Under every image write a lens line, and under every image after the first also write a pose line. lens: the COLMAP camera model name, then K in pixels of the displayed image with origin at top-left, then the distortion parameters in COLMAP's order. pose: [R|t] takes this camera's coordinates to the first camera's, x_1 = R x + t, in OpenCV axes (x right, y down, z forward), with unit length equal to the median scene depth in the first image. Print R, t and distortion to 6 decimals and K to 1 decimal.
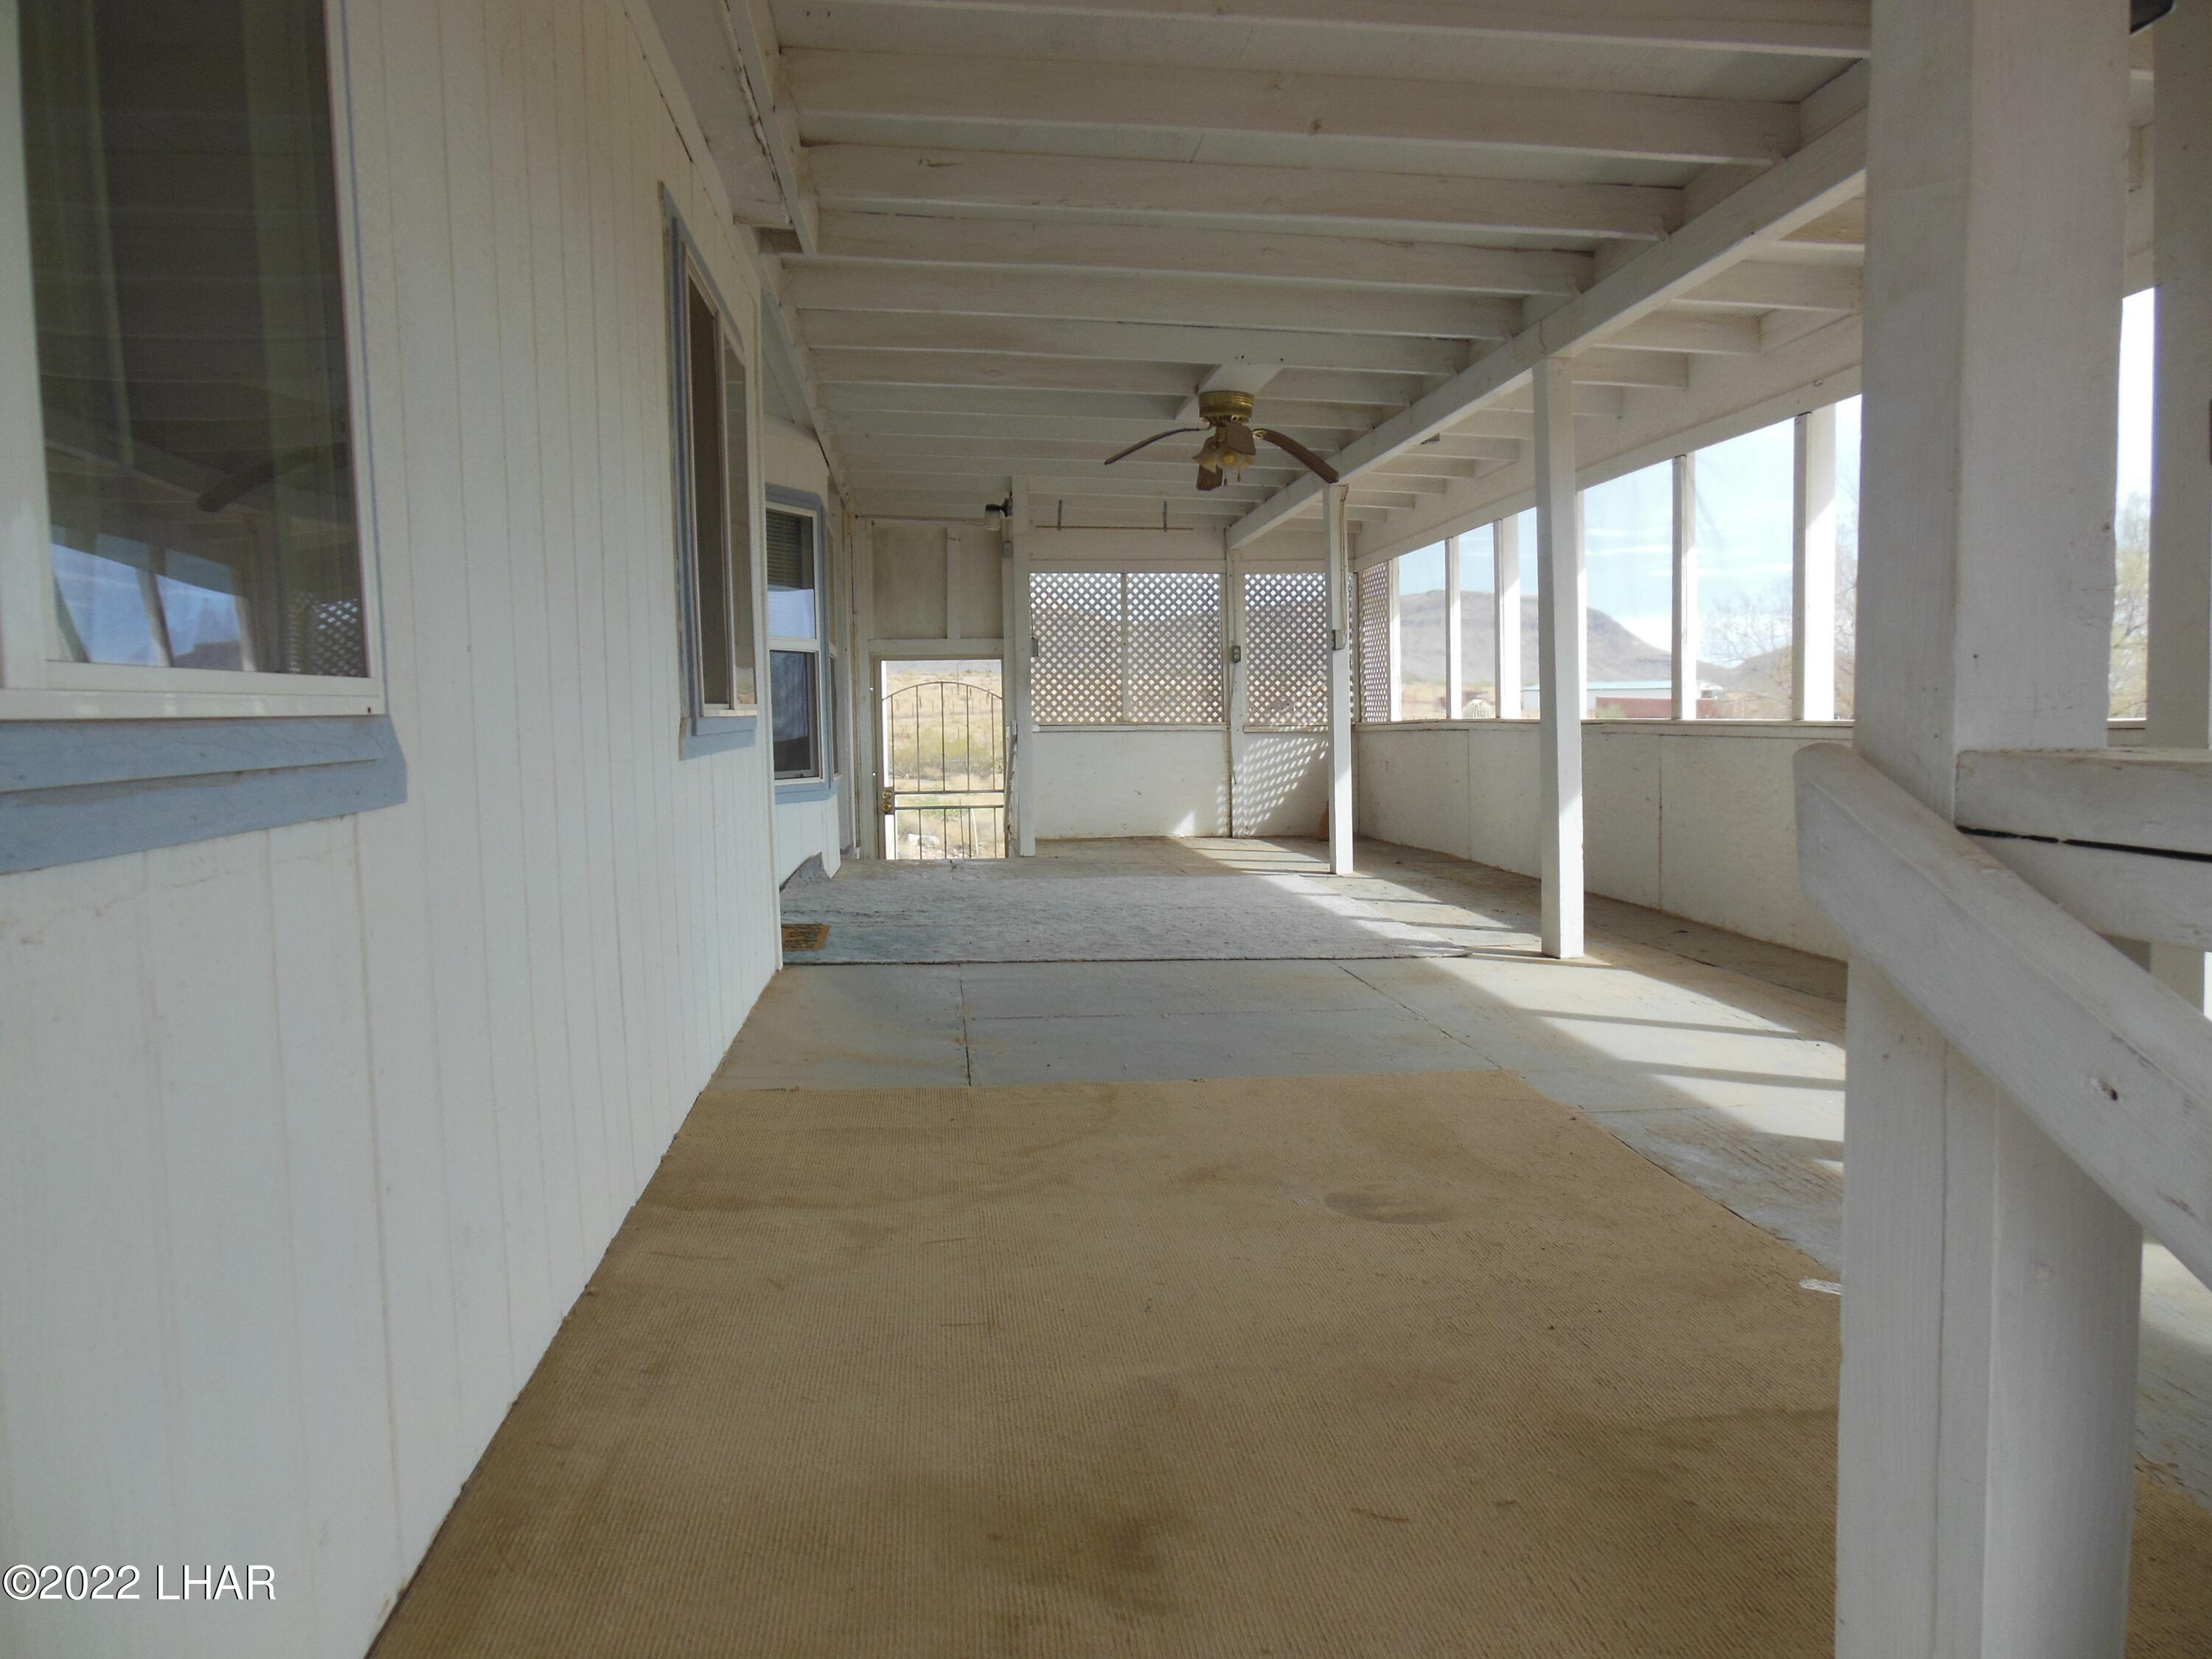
lens RADIAL K [[1648.0, 0, 1108.9], [0, 1648.0, 836.6], [0, 0, 1]] dist [-0.099571, 0.138569]
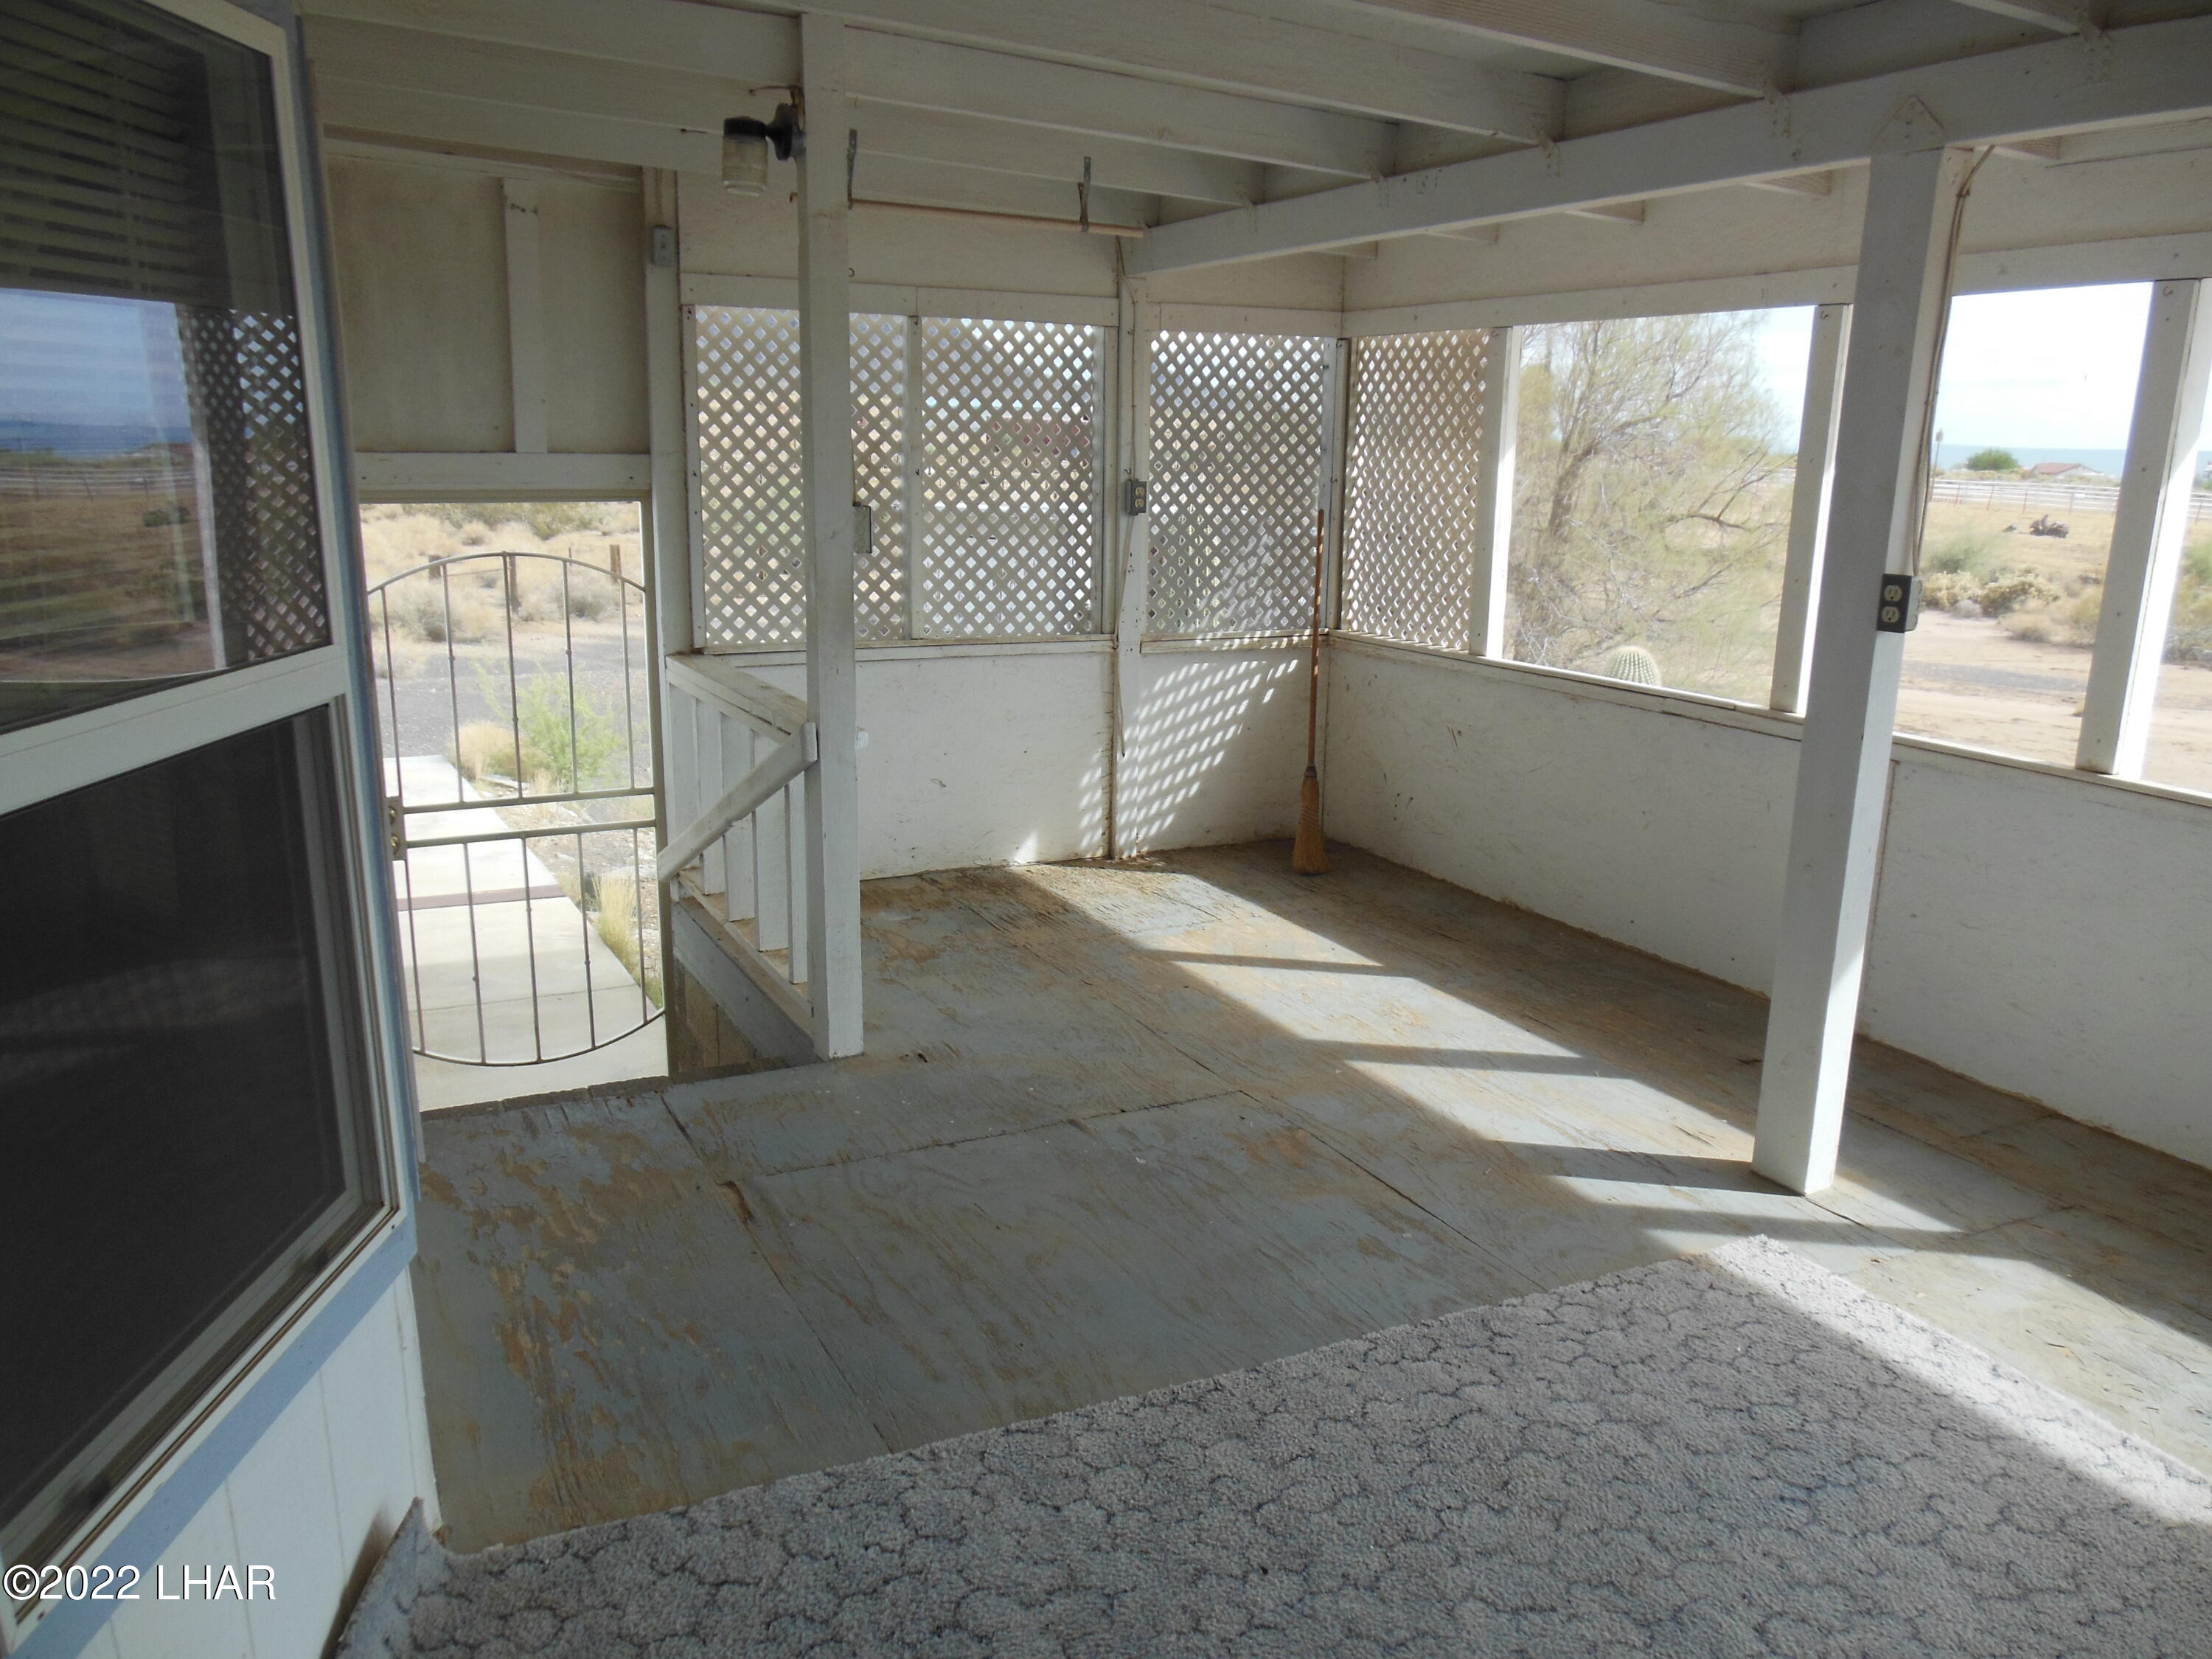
lens RADIAL K [[1652.5, 0, 1105.5], [0, 1652.5, 839.3], [0, 0, 1]] dist [-0.092117, 0.131411]
pose [[0.928796, -0.058435, 0.365955, -0.118893], [-0.006153, 0.984923, 0.172886, -0.097754], [-0.370540, -0.162828, 0.914433, 0.552205]]
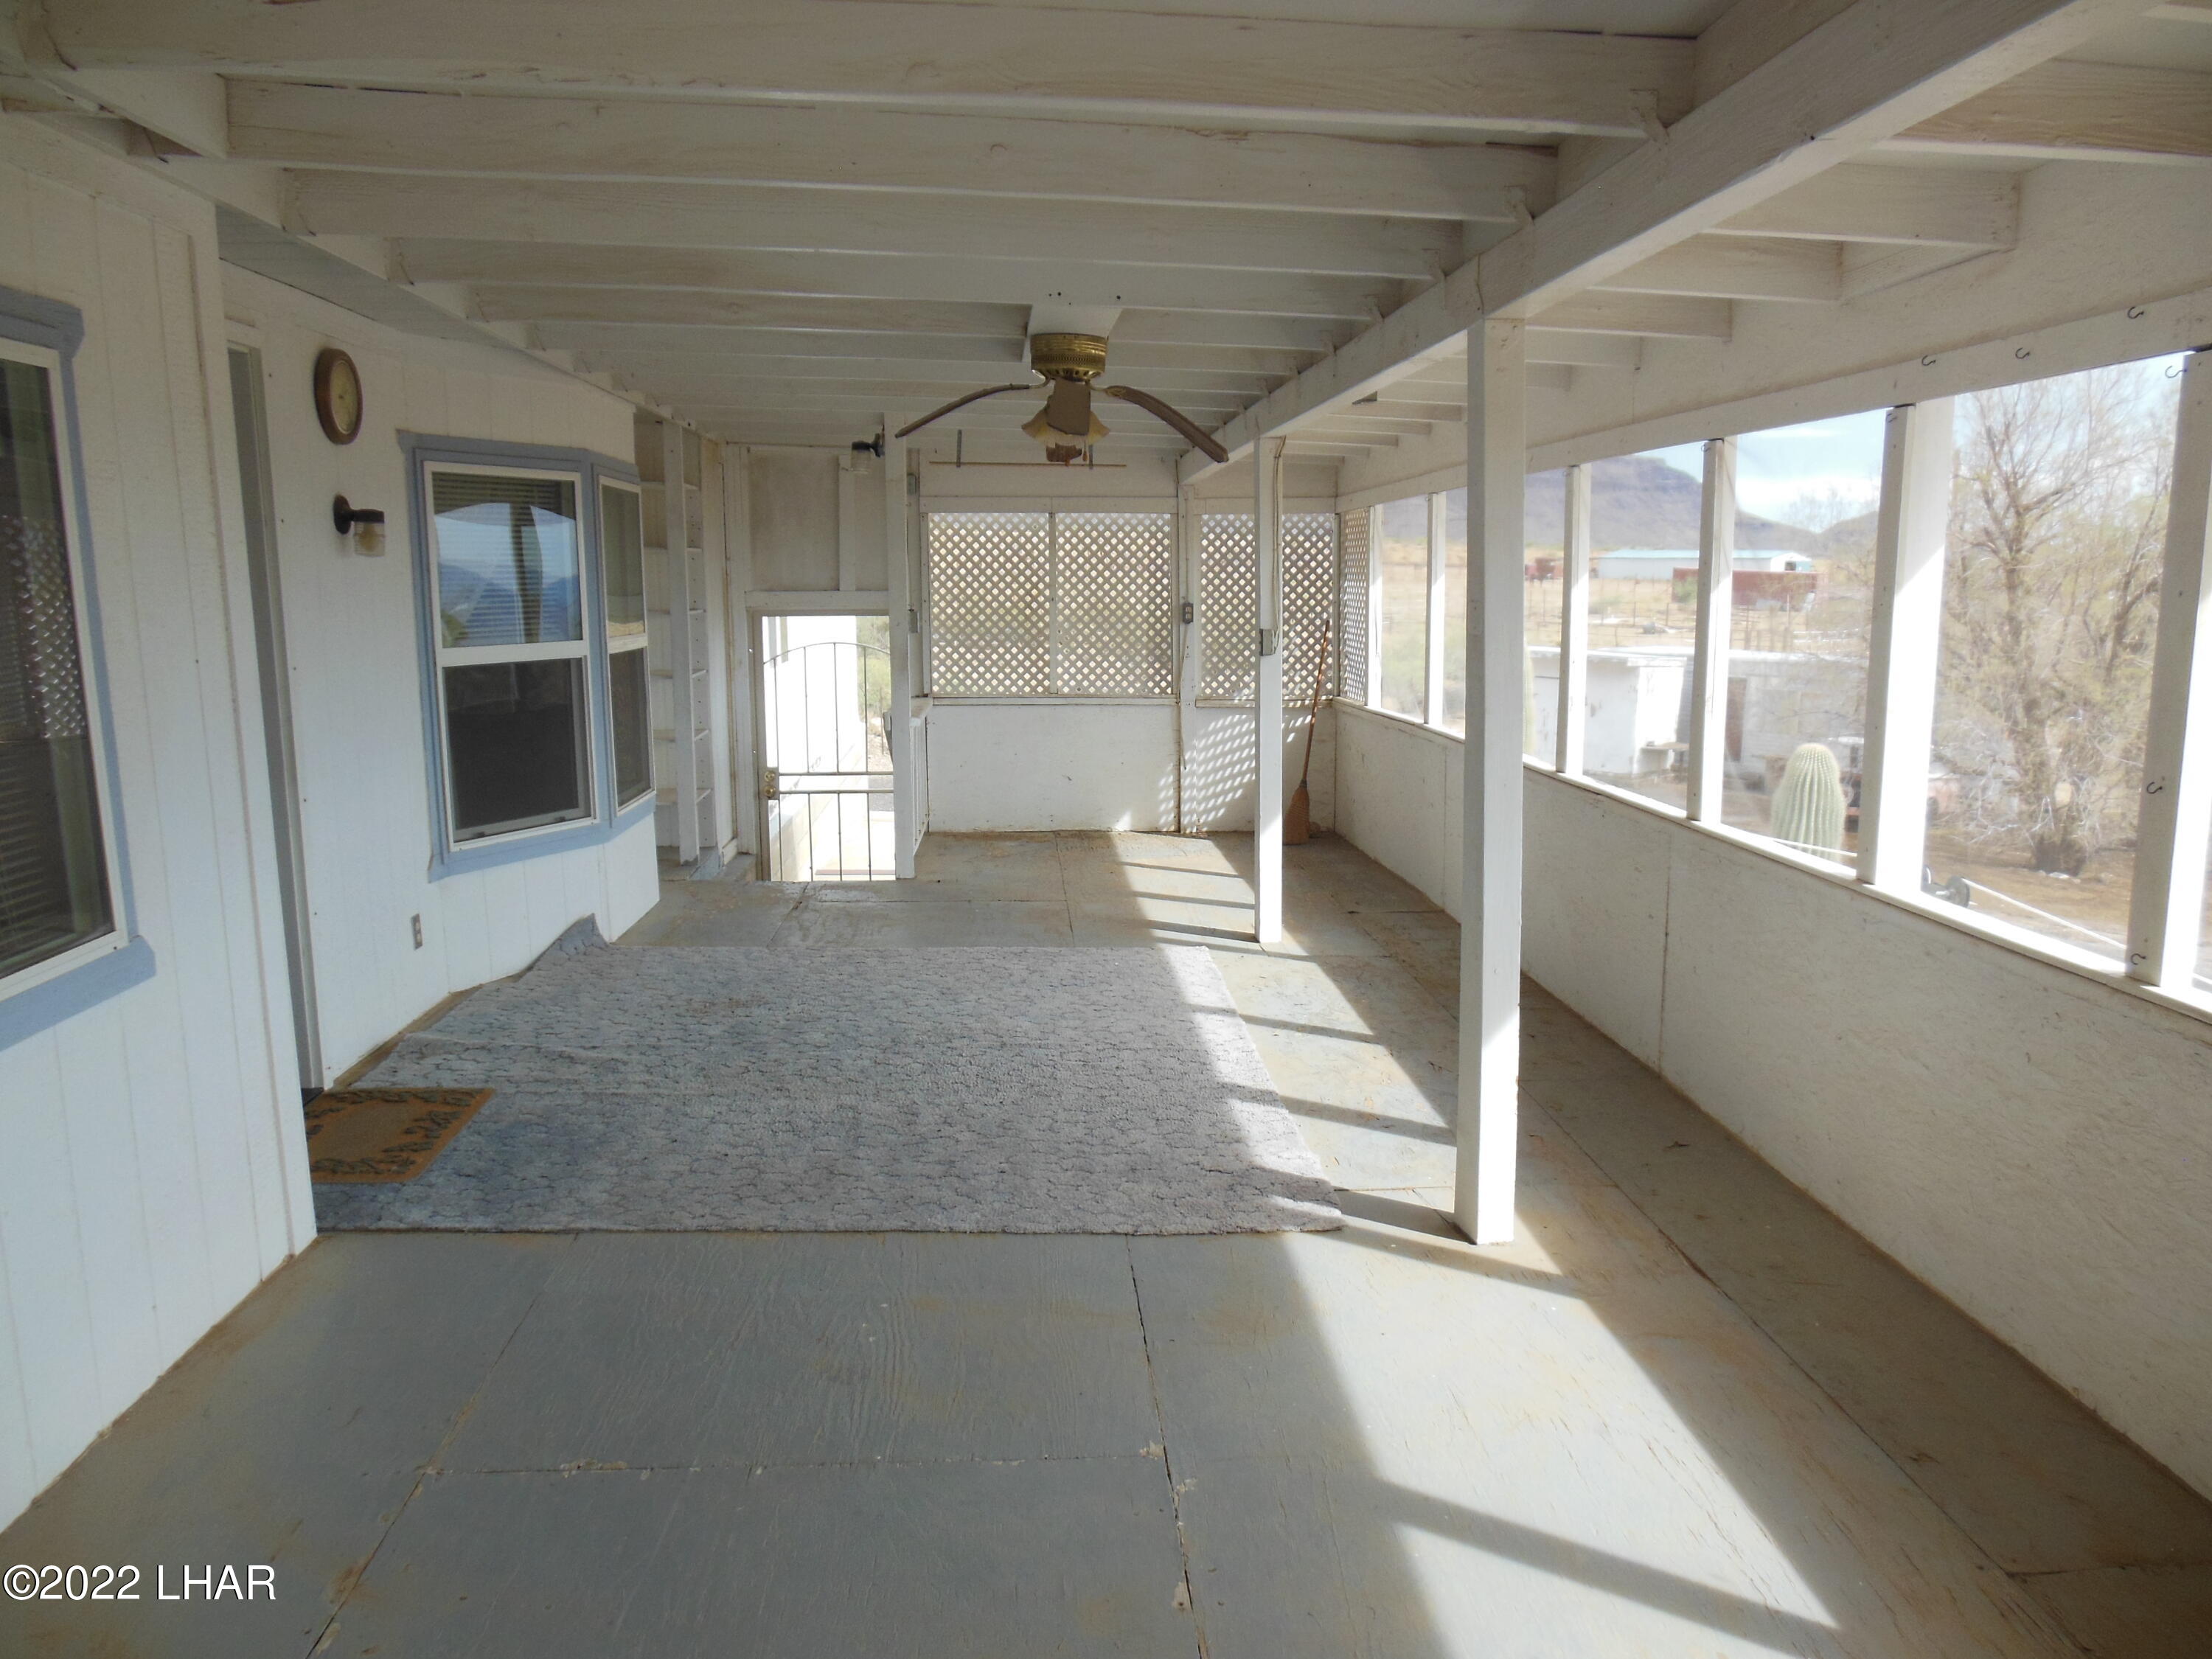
lens RADIAL K [[1648.0, 0, 1108.9], [0, 1648.0, 836.6], [0, 0, 1]] dist [-0.099571, 0.138569]
pose [[0.999056, 0.018311, -0.039383, 0.074077], [-0.014854, 0.996153, 0.086359, -0.071664], [0.040813, -0.085692, 0.995485, 0.173006]]
